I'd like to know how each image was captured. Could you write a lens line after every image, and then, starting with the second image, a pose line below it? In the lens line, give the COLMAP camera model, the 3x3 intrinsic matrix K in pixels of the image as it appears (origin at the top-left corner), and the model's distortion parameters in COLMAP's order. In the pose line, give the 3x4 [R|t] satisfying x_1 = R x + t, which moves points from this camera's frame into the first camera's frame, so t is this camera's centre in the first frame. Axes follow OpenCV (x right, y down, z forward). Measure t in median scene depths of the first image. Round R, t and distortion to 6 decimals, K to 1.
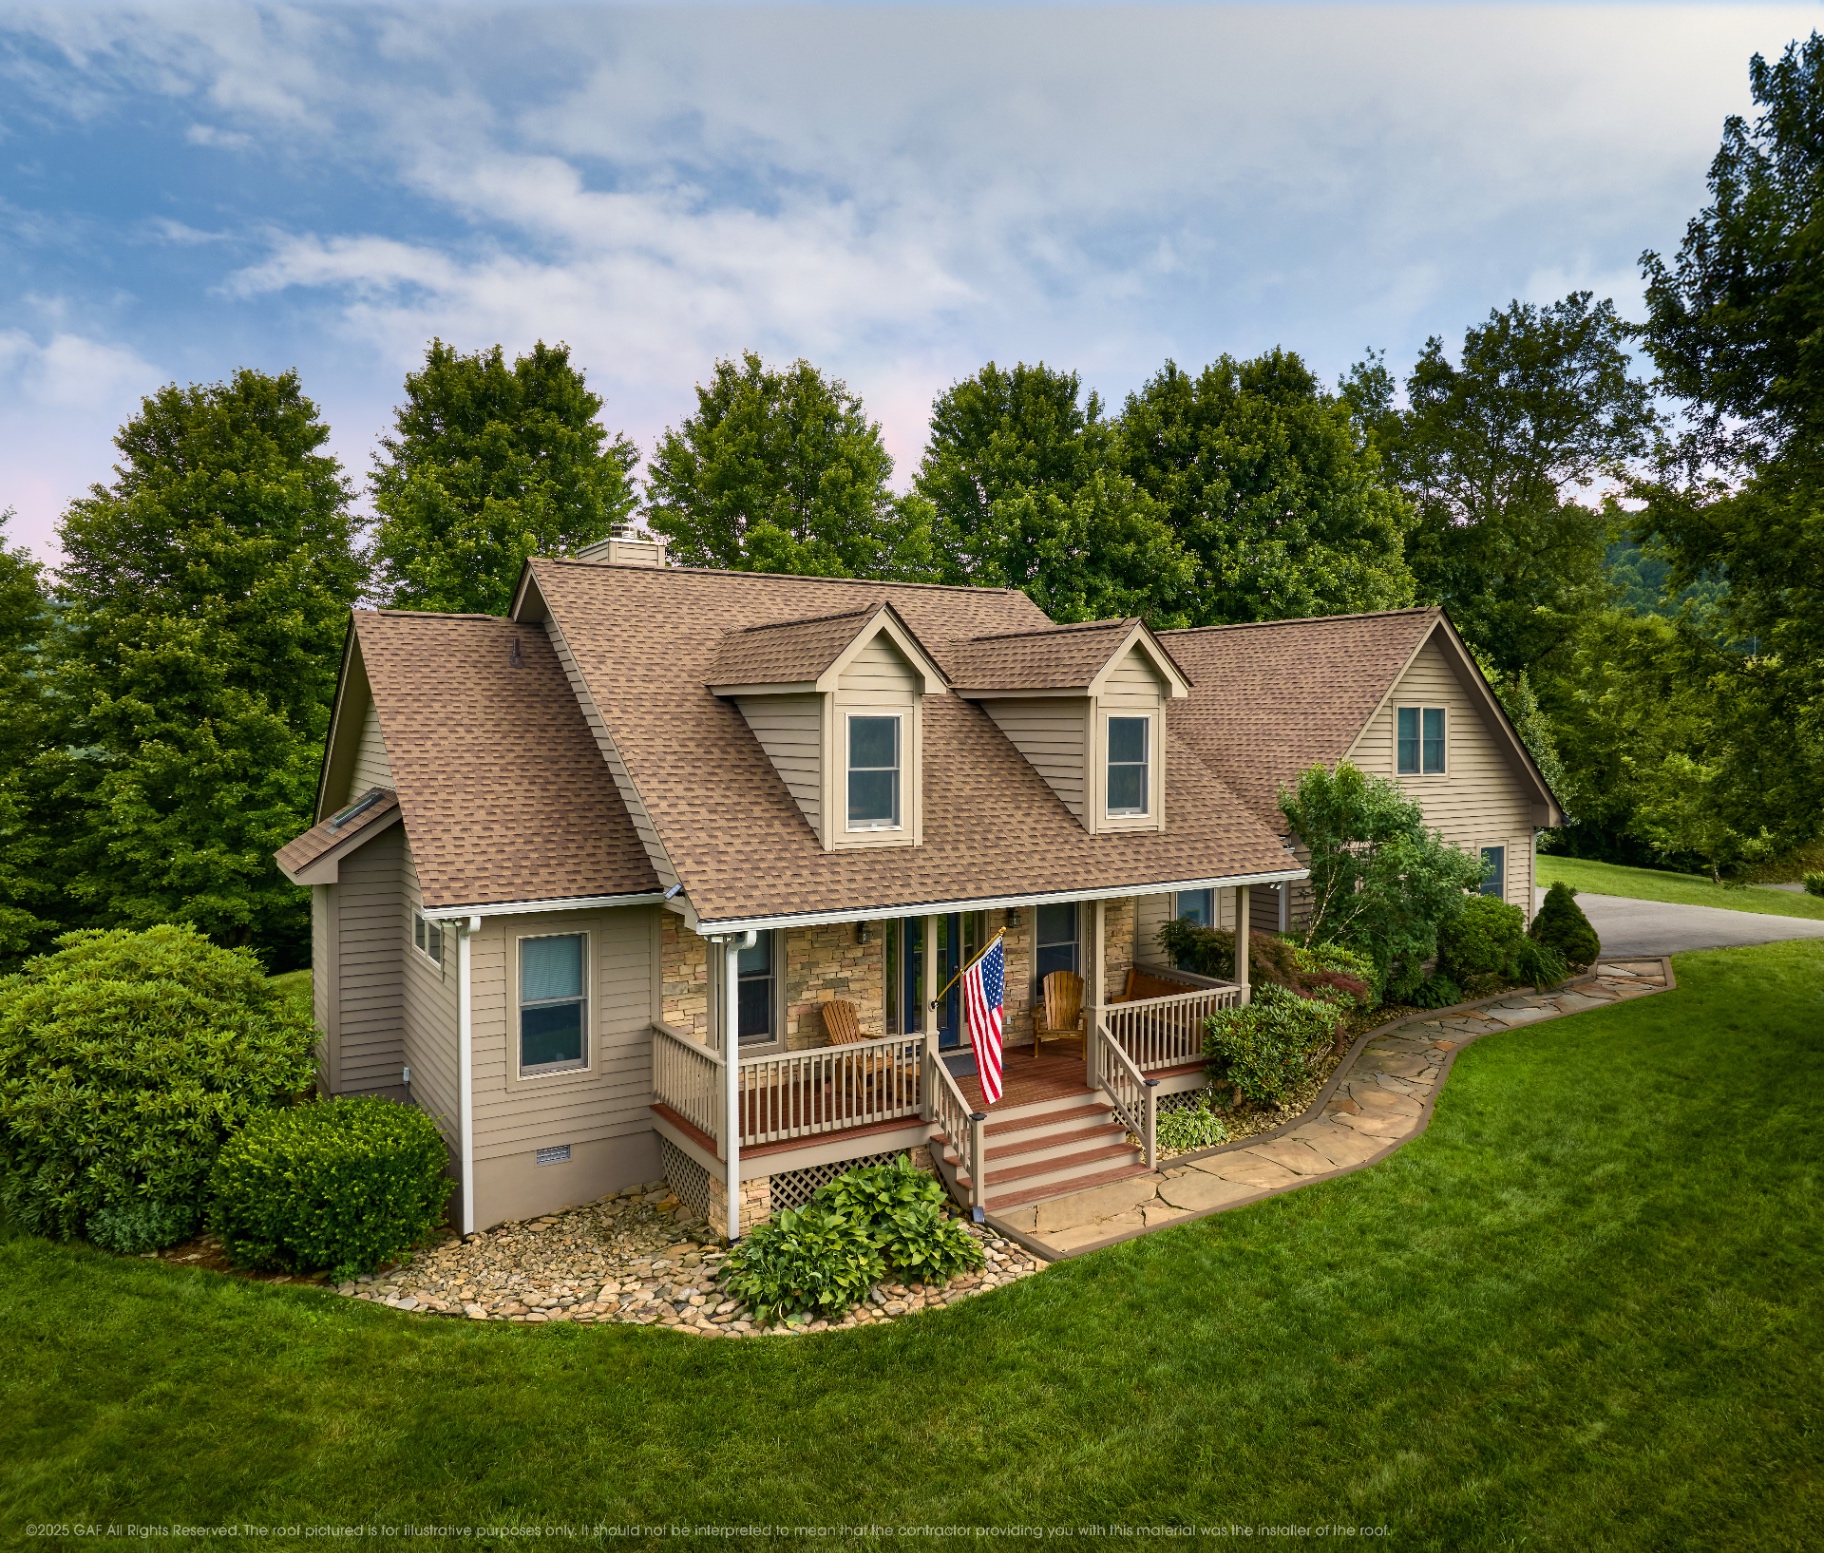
lens RADIAL K [[1260.8, 0, 912.0], [0, 1260.8, 776.5], [0, 0, 1]] dist [-0.021512, -0.003764]
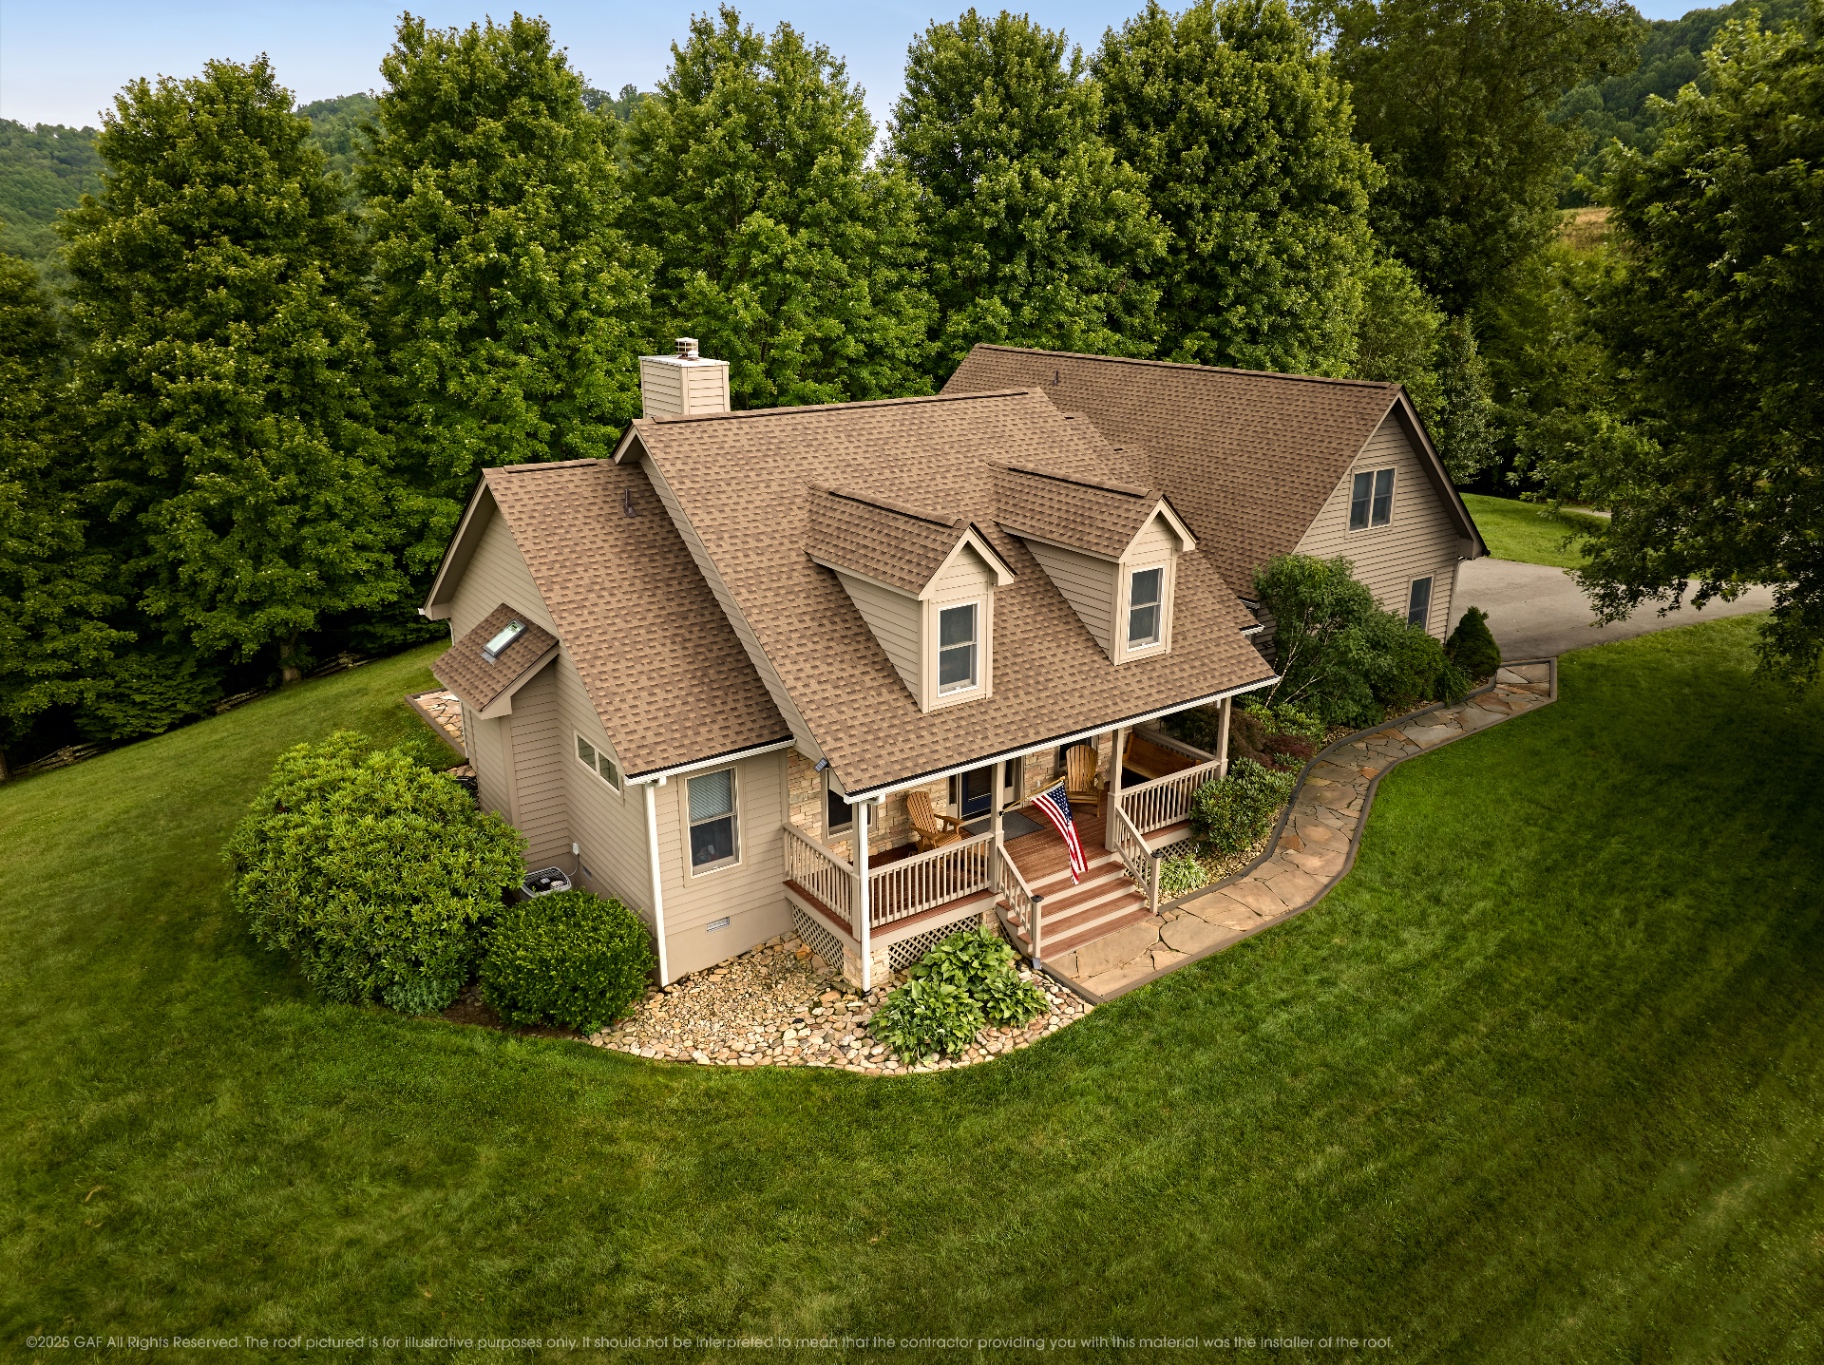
lens RADIAL K [[1267.6, 0, 912.0], [0, 1267.6, 682.5], [0, 0, 1]] dist [0.003156, -0.040445]
pose [[0.998062, -0.025192, 0.056902, -0.143216], [0.007290, 0.955429, 0.295130, -0.333029], [-0.061801, -0.294143, 0.953761, -0.224671]]
